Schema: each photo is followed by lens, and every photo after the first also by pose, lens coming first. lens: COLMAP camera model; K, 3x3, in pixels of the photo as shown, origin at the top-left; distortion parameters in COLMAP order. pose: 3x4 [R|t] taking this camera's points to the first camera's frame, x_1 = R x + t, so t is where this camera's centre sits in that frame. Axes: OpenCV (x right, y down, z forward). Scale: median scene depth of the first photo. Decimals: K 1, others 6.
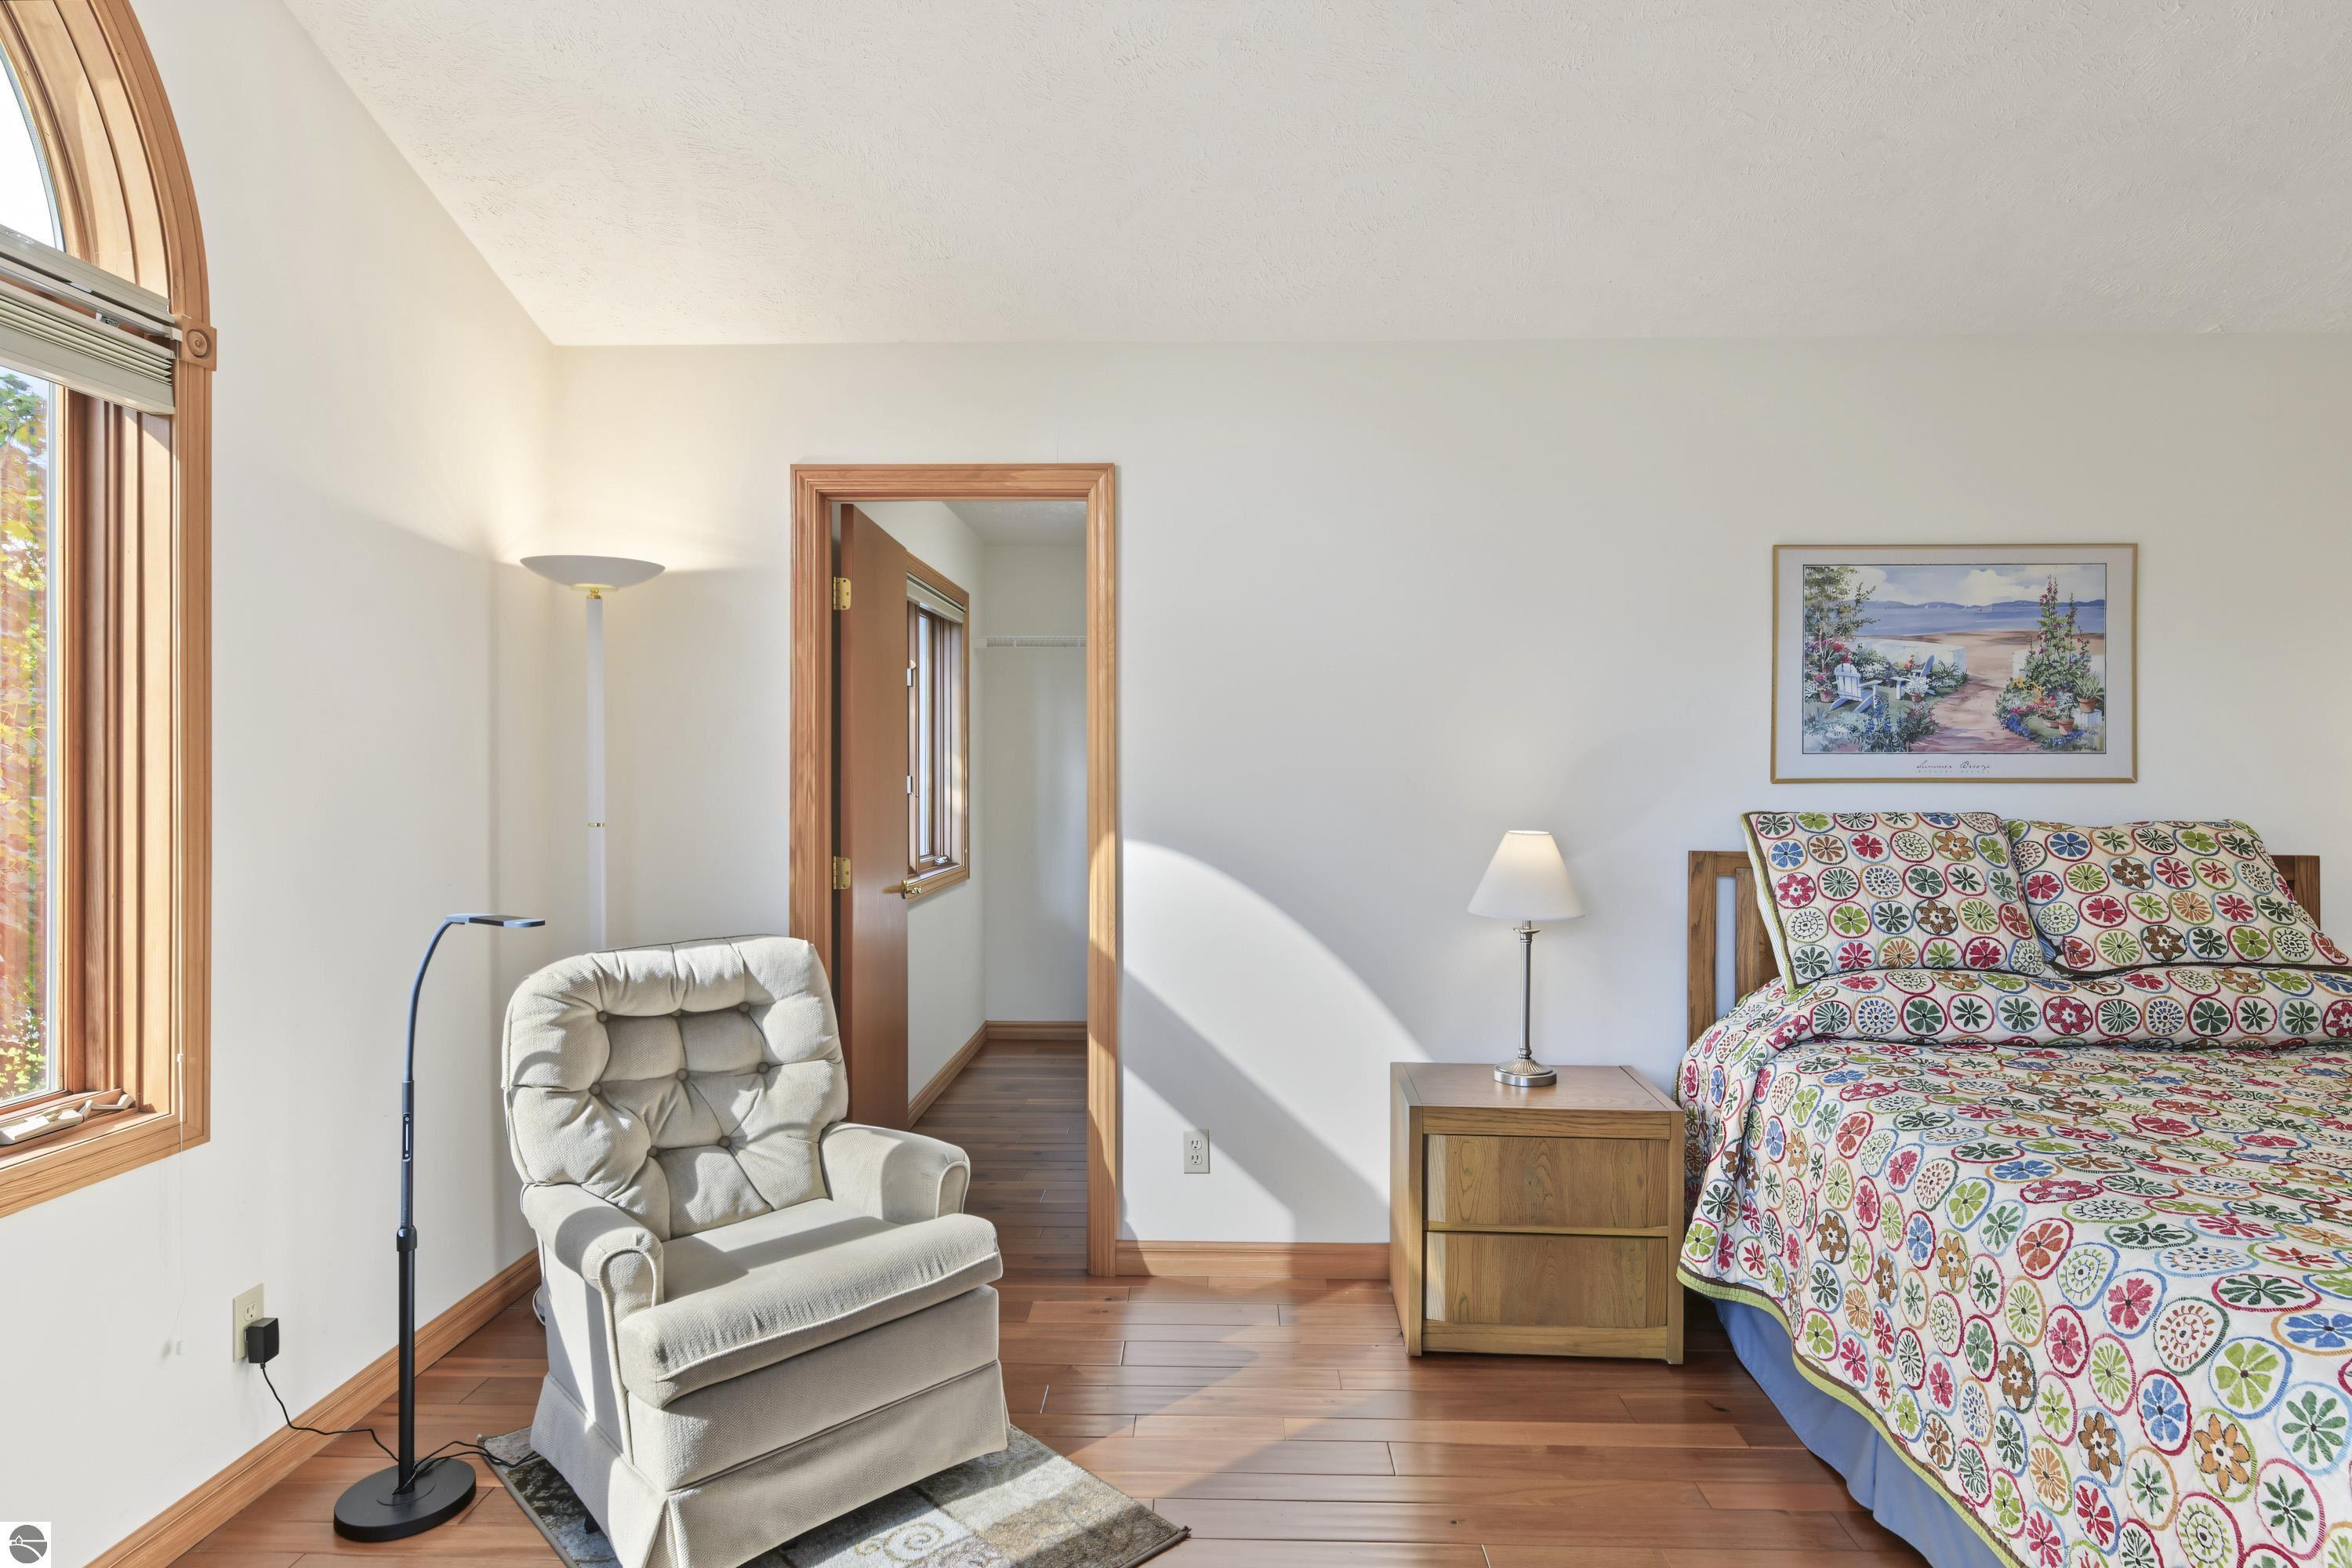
lens RADIAL K [[1251.7, 0, 1176.2], [0, 1251.7, 777.9], [0, 0, 1]] dist [0.004164, 0.000448]
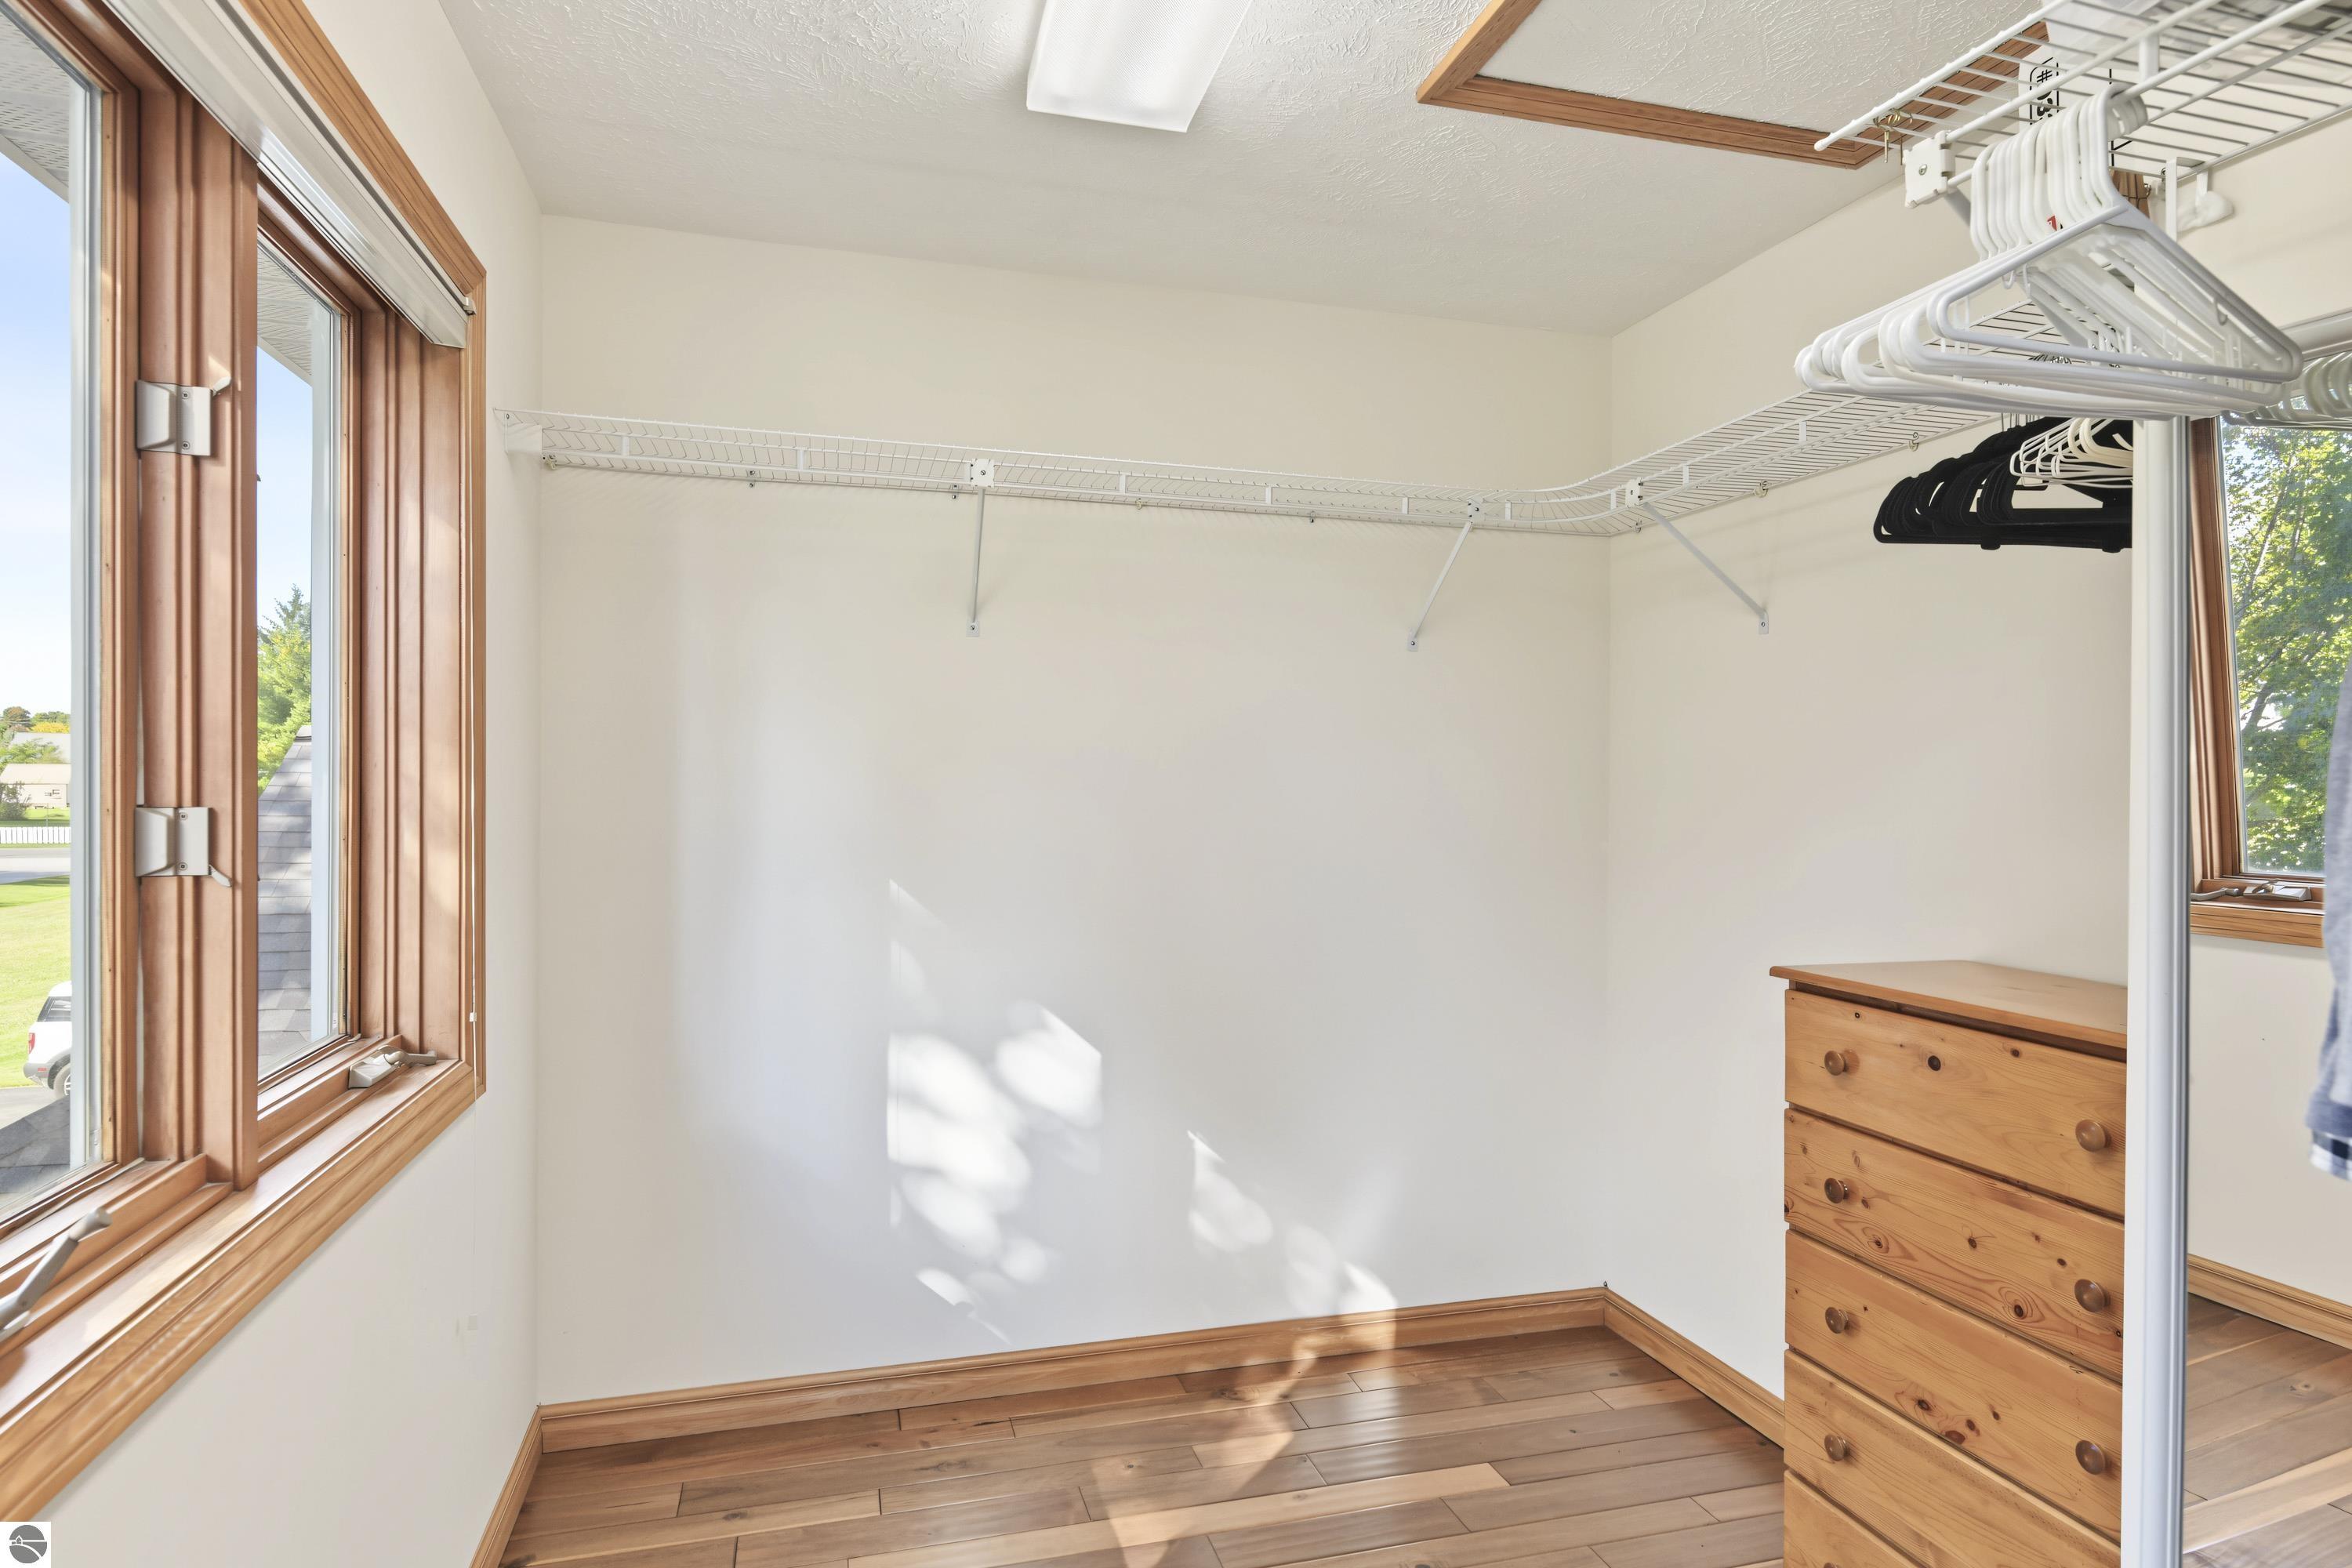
lens RADIAL K [[1251.7, 0, 1176.3], [0, 1251.7, 777.4], [0, 0, 1]] dist [0.004164, 0.000448]
pose [[0.946872, 0.012731, 0.321358, -0.093412], [-0.009507, 0.999888, -0.011599, -0.007288], [-0.321470, 0.007928, 0.946887, 0.602060]]
